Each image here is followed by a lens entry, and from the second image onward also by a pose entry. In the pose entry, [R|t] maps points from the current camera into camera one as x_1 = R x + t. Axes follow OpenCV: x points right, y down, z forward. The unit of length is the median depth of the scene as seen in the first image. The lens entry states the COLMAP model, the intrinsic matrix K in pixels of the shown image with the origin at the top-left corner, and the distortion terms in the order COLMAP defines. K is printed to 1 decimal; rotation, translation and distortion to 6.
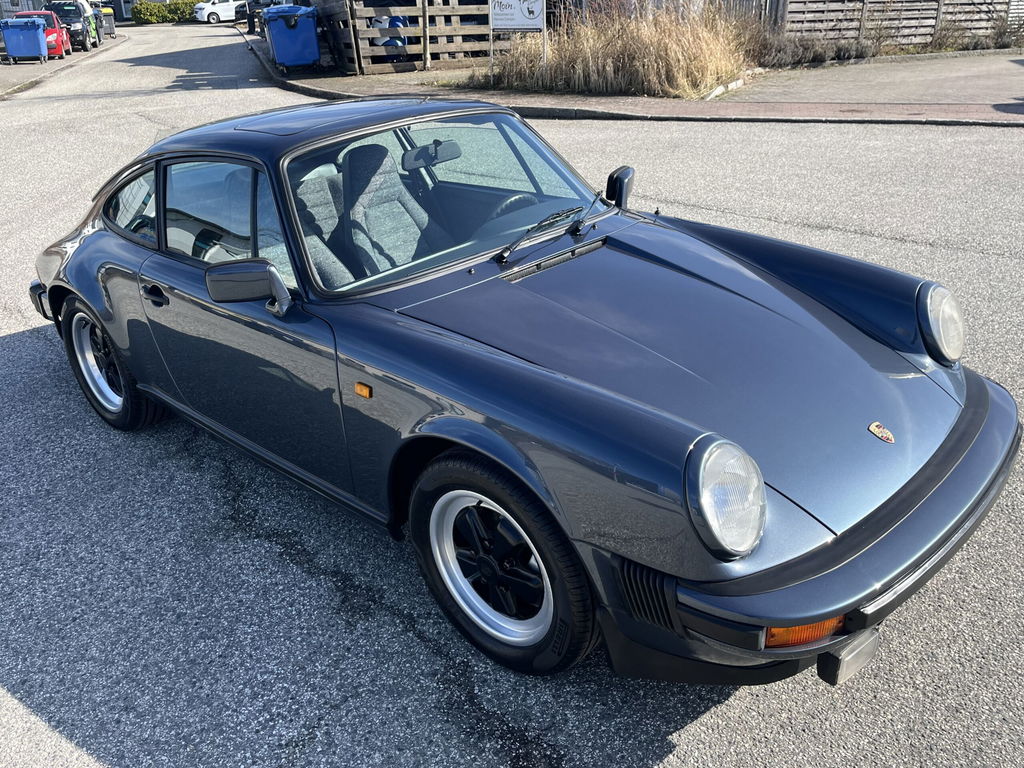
lens RADIAL K [[861.5, 0, 522.9], [0, 861.5, 367.9], [0, 0, 1]] dist [0.012807, 0.000016]
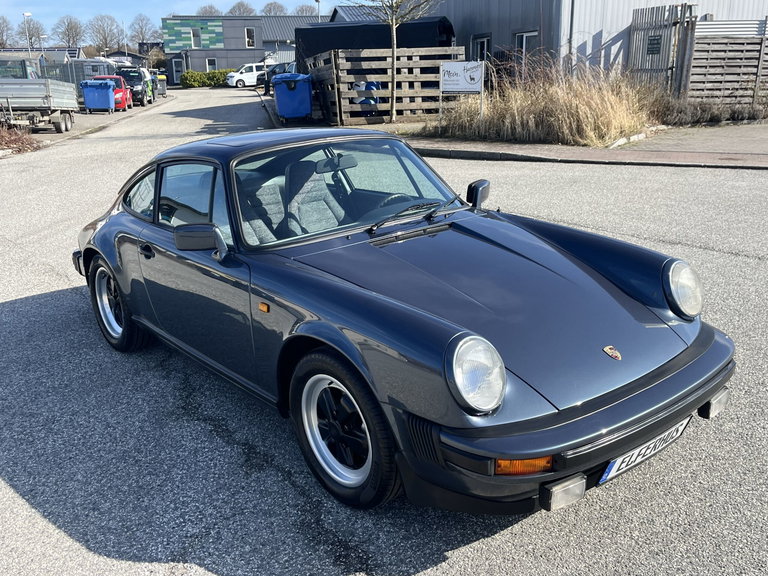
lens RADIAL K [[726.2, 0, 384.0], [0, 726.2, 288.0], [0, 0, 1]] dist [0.013510, -0.004998]
pose [[0.990829, 0.046834, -0.126744, 0.110063], [-0.060951, 0.992072, -0.109901, 0.072025], [0.120592, 0.116618, 0.985828, -0.138574]]
